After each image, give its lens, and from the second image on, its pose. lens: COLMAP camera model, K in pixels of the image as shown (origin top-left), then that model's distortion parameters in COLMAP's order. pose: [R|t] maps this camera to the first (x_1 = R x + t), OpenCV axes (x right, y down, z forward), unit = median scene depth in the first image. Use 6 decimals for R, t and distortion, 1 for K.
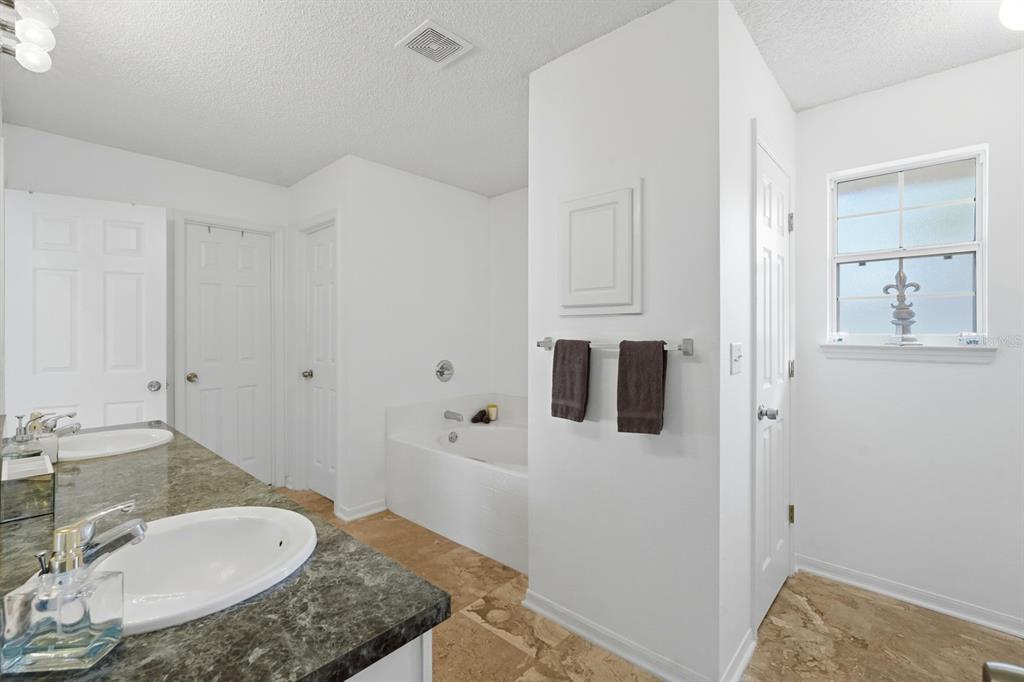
lens RADIAL K [[458.3, 0, 506.5], [0, 458.3, 335.7], [0, 0, 1]] dist [-0.003888, 0.000224]
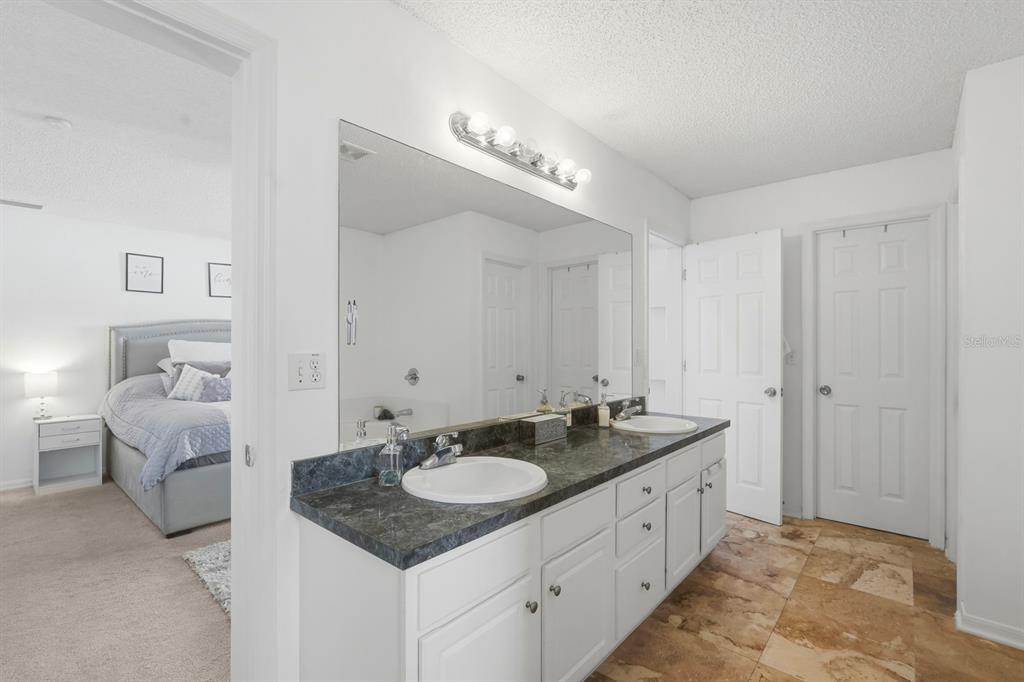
lens RADIAL K [[458.3, 0, 508.5], [0, 458.3, 341.3], [0, 0, 1]] dist [-0.003888, 0.000224]
pose [[0.020835, -0.005214, -0.999769, 1.167296], [-0.008871, 0.999946, -0.005400, -0.002037], [0.999744, 0.008981, 0.020788, 1.300795]]
